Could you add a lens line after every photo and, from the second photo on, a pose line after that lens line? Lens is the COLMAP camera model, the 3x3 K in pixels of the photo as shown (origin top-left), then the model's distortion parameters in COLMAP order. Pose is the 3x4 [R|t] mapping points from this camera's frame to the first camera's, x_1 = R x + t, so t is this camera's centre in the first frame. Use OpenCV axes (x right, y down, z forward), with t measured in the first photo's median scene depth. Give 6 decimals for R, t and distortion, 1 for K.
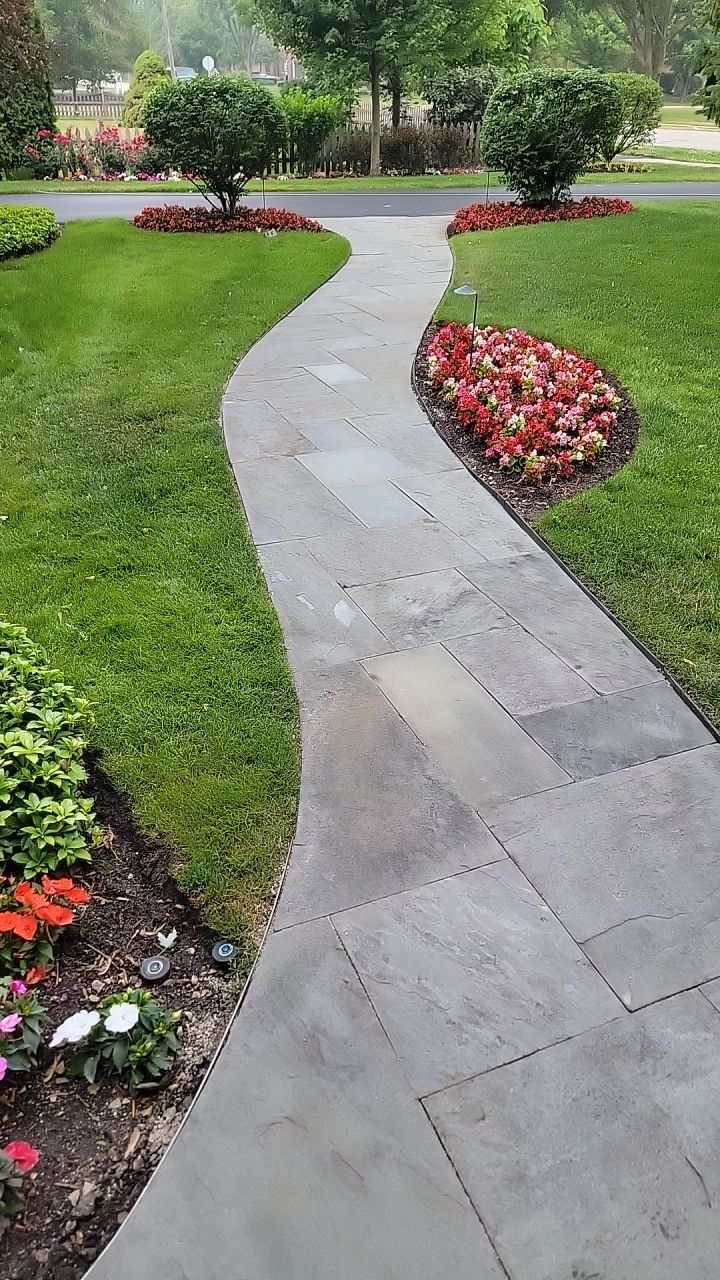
lens RADIAL K [[886.6, 0, 355.2], [0, 886.6, 643.4], [0, 0, 1]] dist [0.063455, -0.049099]
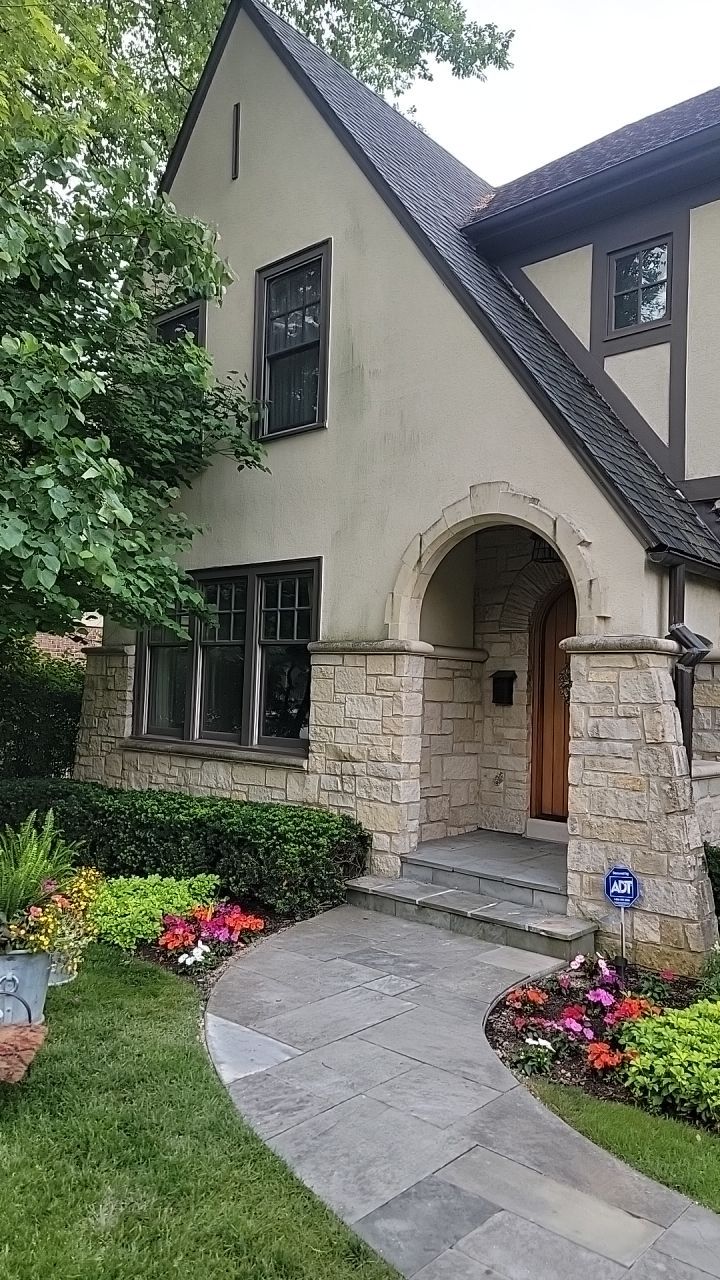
lens RADIAL K [[886.6, 0, 355.2], [0, 886.6, 643.4], [0, 0, 1]] dist [0.063455, -0.049099]
pose [[-0.900817, -0.062529, -0.429672, 0.926446], [-0.262431, 0.866781, 0.424052, -1.036053], [0.345916, 0.494753, -0.797221, 1.522729]]
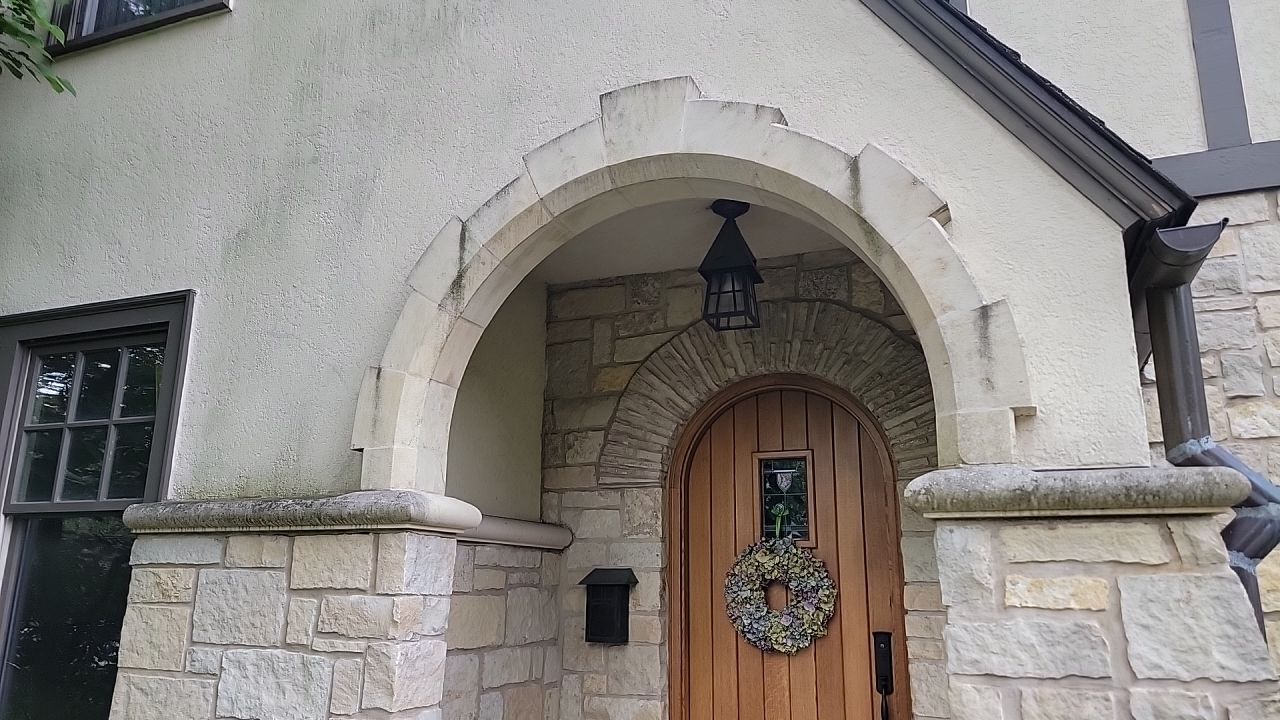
lens RADIAL K [[888.8, 0, 643.9], [0, 888.8, 368.4], [0, 0, 1]] dist [0.047178, -0.002959]
pose [[-0.692060, -0.188966, -0.696666, 0.098889], [-0.391221, 0.909276, 0.141999, -0.241818], [0.606629, 0.370823, -0.703201, 0.106769]]
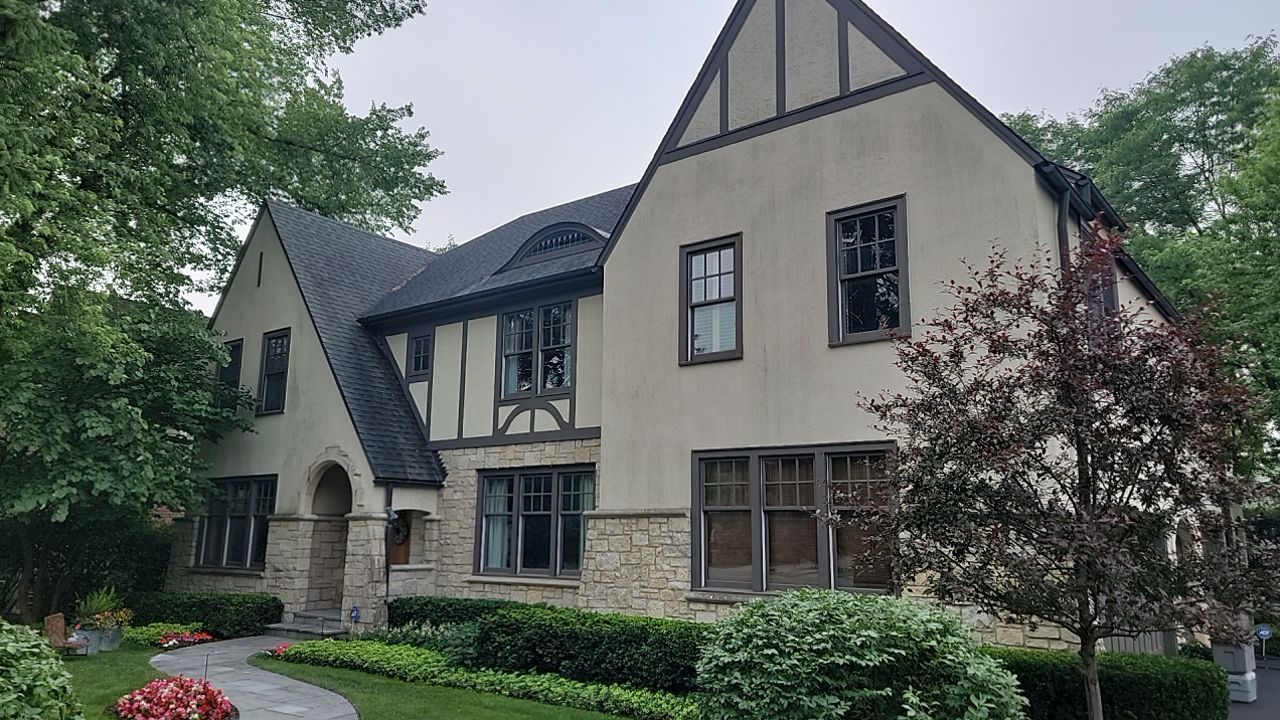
lens RADIAL K [[886.6, 0, 647.8], [0, 886.6, 356.7], [0, 0, 1]] dist [0.063455, -0.049099]
pose [[-0.867215, -0.117999, -0.483750, 0.642882], [-0.277701, 0.921008, 0.273177, -3.467165], [0.413303, 0.371241, -0.831481, 5.415997]]
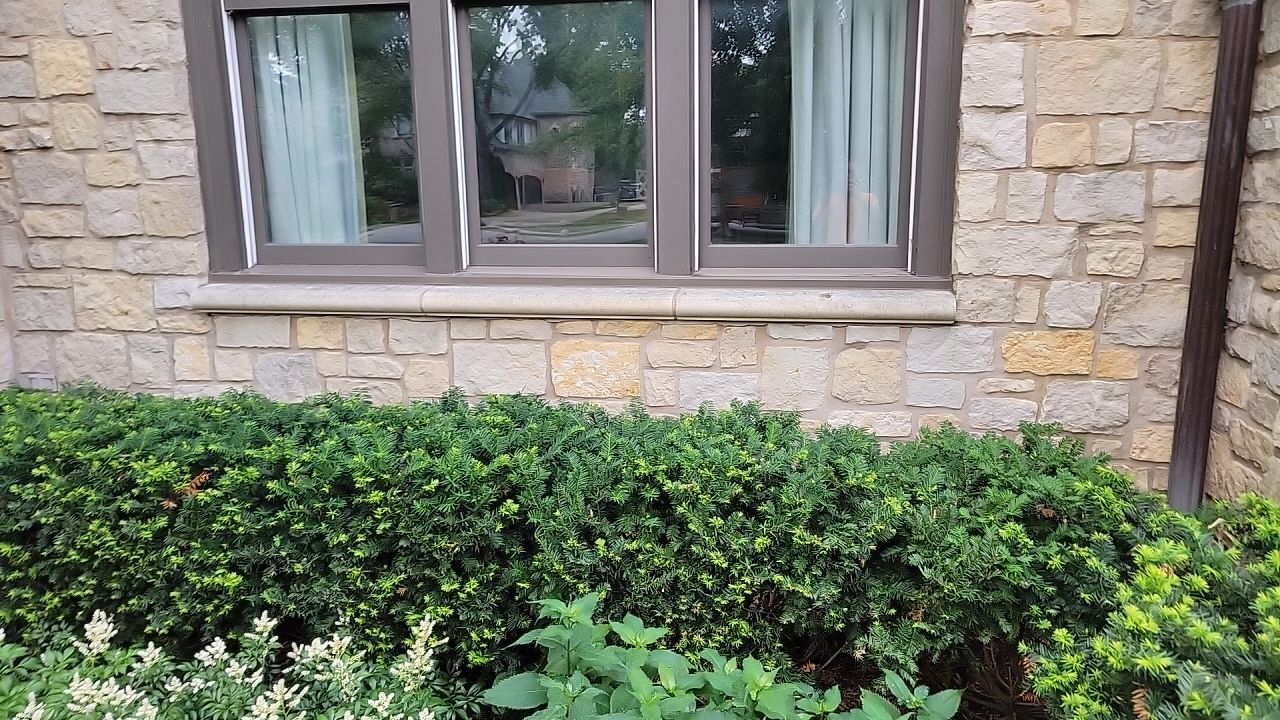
lens RADIAL K [[886.6, 0, 647.8], [0, 886.6, 356.7], [0, 0, 1]] dist [0.063455, -0.049099]
pose [[-0.541368, 0.151680, -0.826990, -0.690514], [-0.436237, 0.790170, 0.430499, -0.789317], [0.718761, 0.593822, -0.361604, 1.301749]]
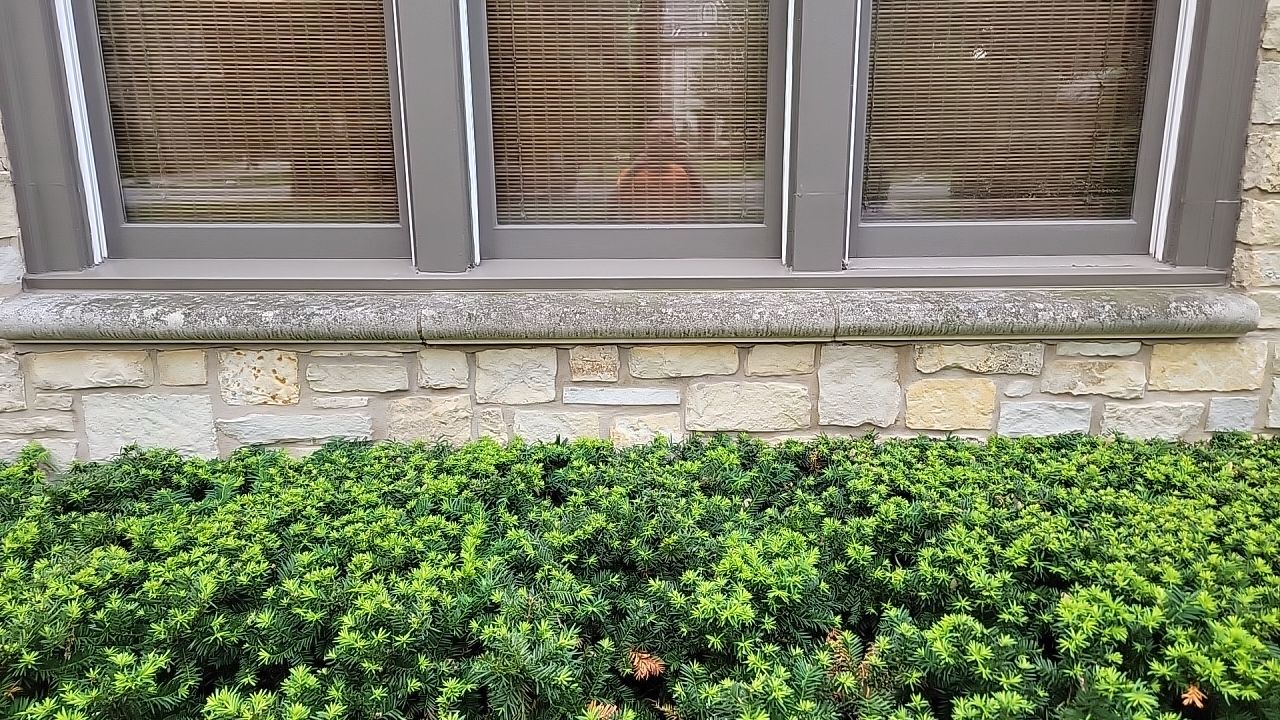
lens RADIAL K [[886.6, 0, 647.8], [0, 886.6, 356.7], [0, 0, 1]] dist [0.063455, -0.049099]
pose [[-0.374771, 0.192884, -0.906831, -1.407783], [-0.484003, 0.793547, 0.368815, -1.653975], [0.790752, 0.577129, -0.204042, 2.734660]]
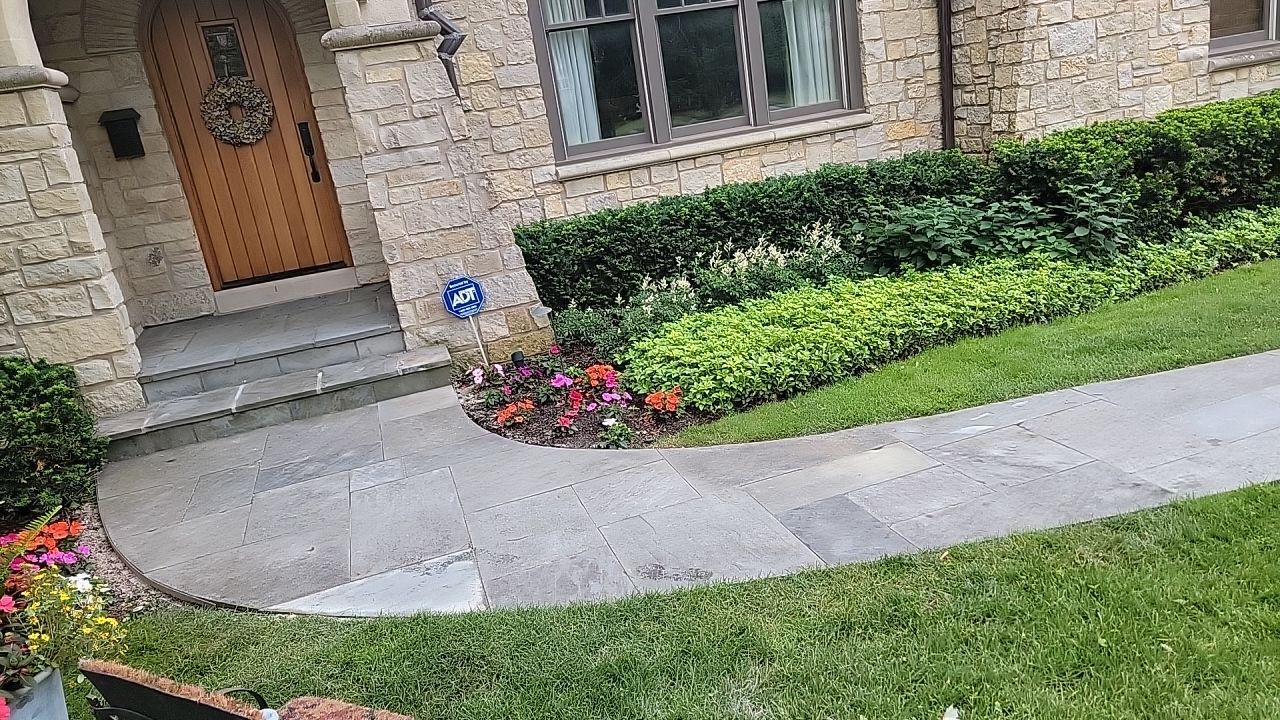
lens RADIAL K [[886.6, 0, 647.8], [0, 886.6, 356.7], [0, 0, 1]] dist [0.063455, -0.049099]
pose [[-0.078911, 0.283467, -0.955730, 1.425872], [-0.391885, 0.872713, 0.291201, -0.371889], [0.916624, 0.397516, 0.042220, 0.591849]]
